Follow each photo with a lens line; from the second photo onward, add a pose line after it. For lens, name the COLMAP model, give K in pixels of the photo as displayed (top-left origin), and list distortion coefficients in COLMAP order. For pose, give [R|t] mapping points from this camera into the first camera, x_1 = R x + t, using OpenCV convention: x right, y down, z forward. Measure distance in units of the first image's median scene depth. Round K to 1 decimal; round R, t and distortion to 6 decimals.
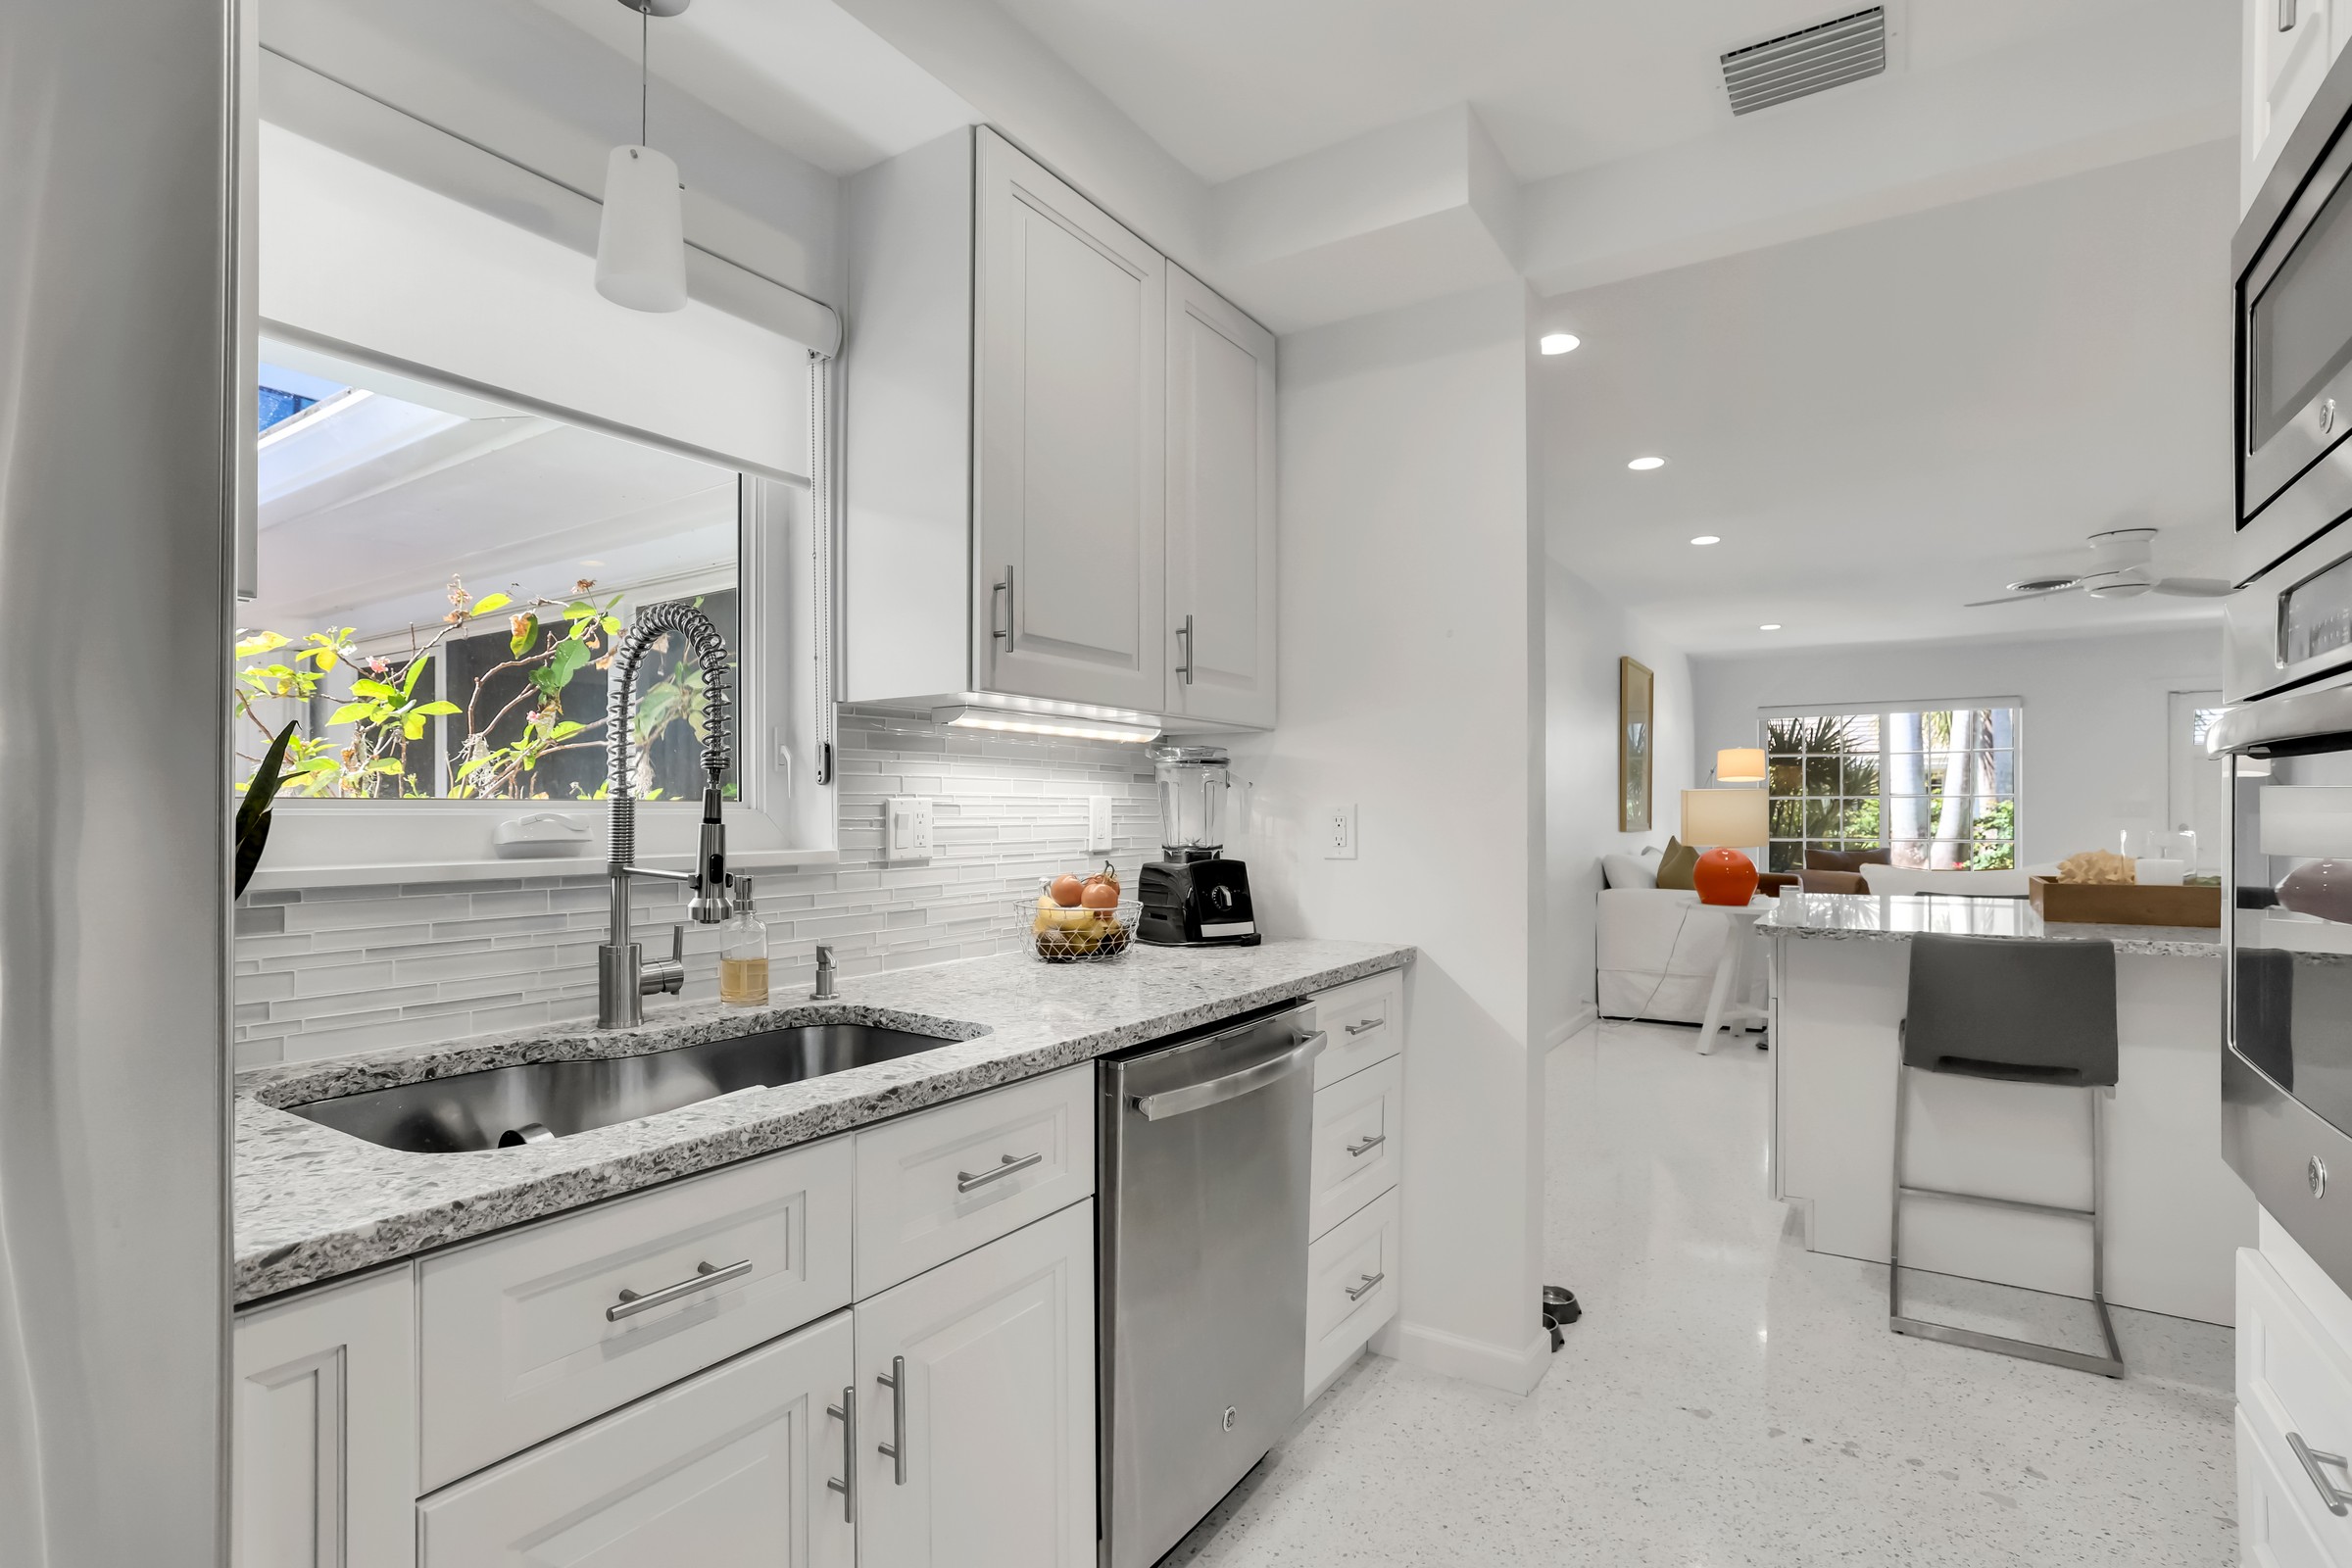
lens RADIAL K [[1139.1, 0, 1187.6], [0, 1139.1, 808.9], [0, 0, 1]] dist [-0.005209, 0.002005]
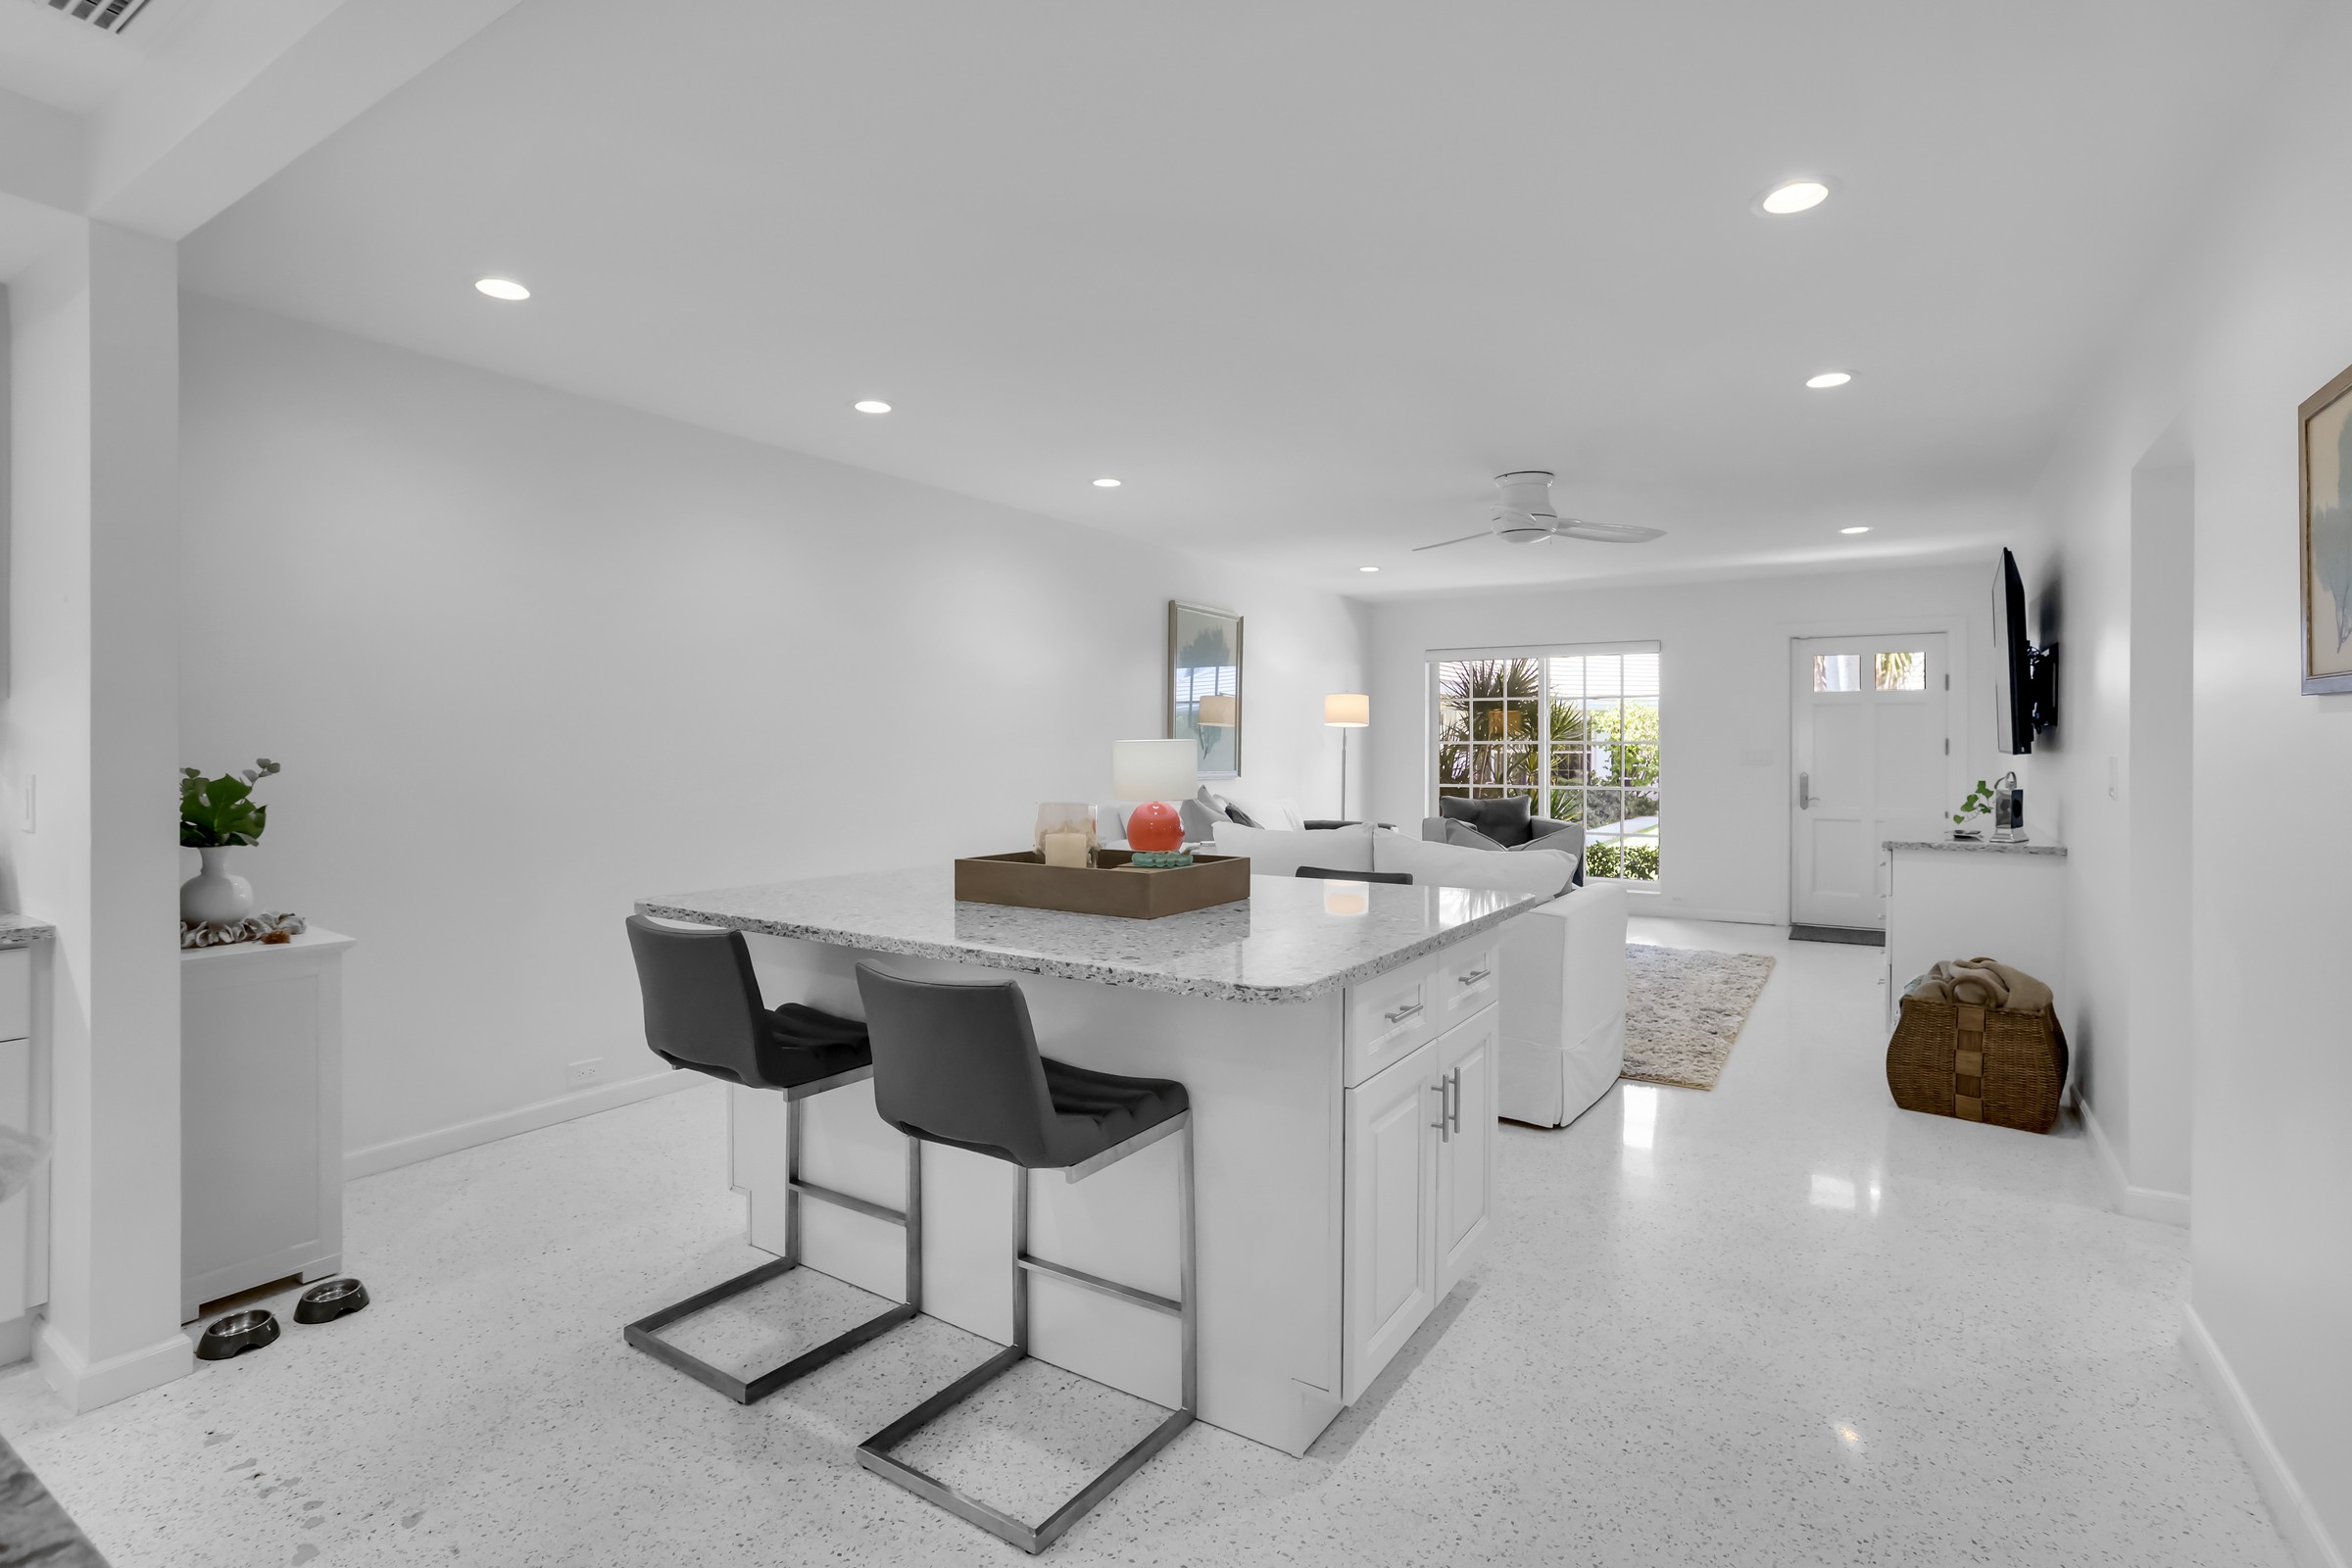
lens RADIAL K [[1139.1, 0, 1155.5], [0, 1139.1, 767.7], [0, 0, 1]] dist [-0.005209, 0.002005]
pose [[0.999970, 0.006054, -0.004905, 0.372198], [-0.005935, 0.999696, 0.023925, -0.014006], [0.005048, -0.023895, 0.999702, 0.026610]]
